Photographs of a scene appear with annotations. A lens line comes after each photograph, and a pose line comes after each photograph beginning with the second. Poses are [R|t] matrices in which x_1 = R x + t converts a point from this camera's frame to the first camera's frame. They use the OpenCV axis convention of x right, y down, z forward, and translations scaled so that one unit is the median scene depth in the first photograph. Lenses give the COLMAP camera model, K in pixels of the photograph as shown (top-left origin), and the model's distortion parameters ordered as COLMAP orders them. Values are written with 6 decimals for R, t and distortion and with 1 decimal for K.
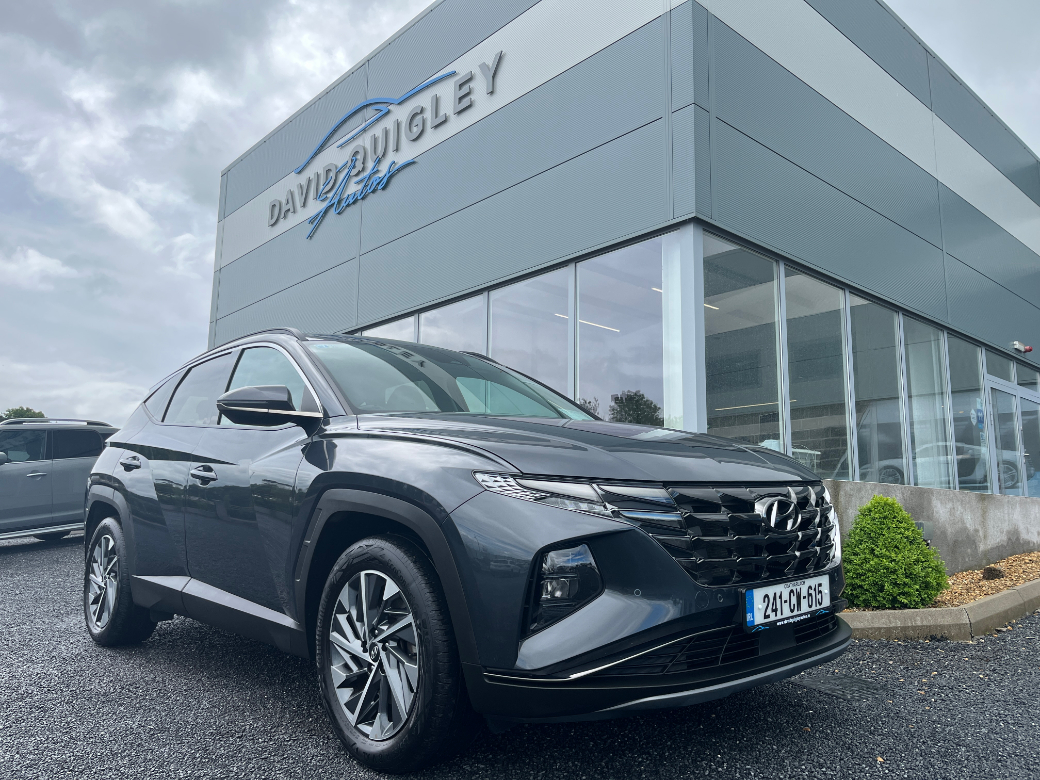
lens RADIAL K [[771.4, 0, 529.6], [0, 771.4, 394.6], [0, 0, 1]] dist [0.028119, 0.024660]
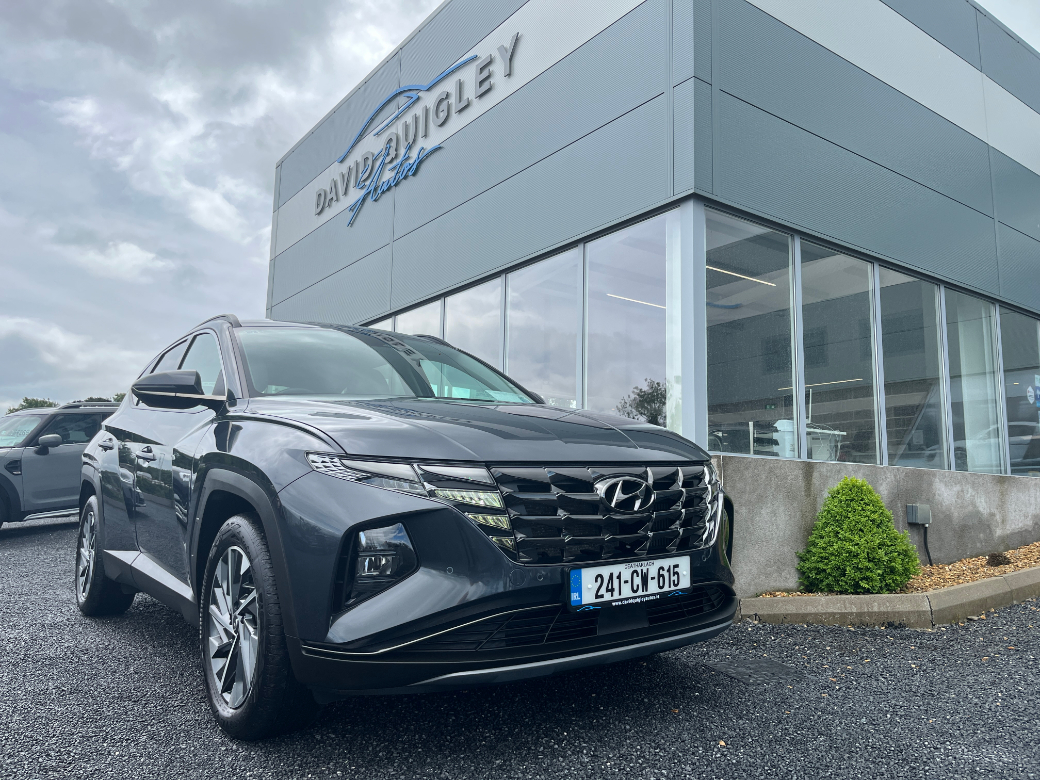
lens RADIAL K [[771.4, 0, 522.8], [0, 771.4, 386.1], [0, 0, 1]] dist [0.028119, 0.024660]
pose [[0.994562, -0.008570, -0.103789, 0.154802], [0.009888, 0.999877, 0.012196, 0.000878], [0.103672, -0.013156, 0.994525, 0.000604]]
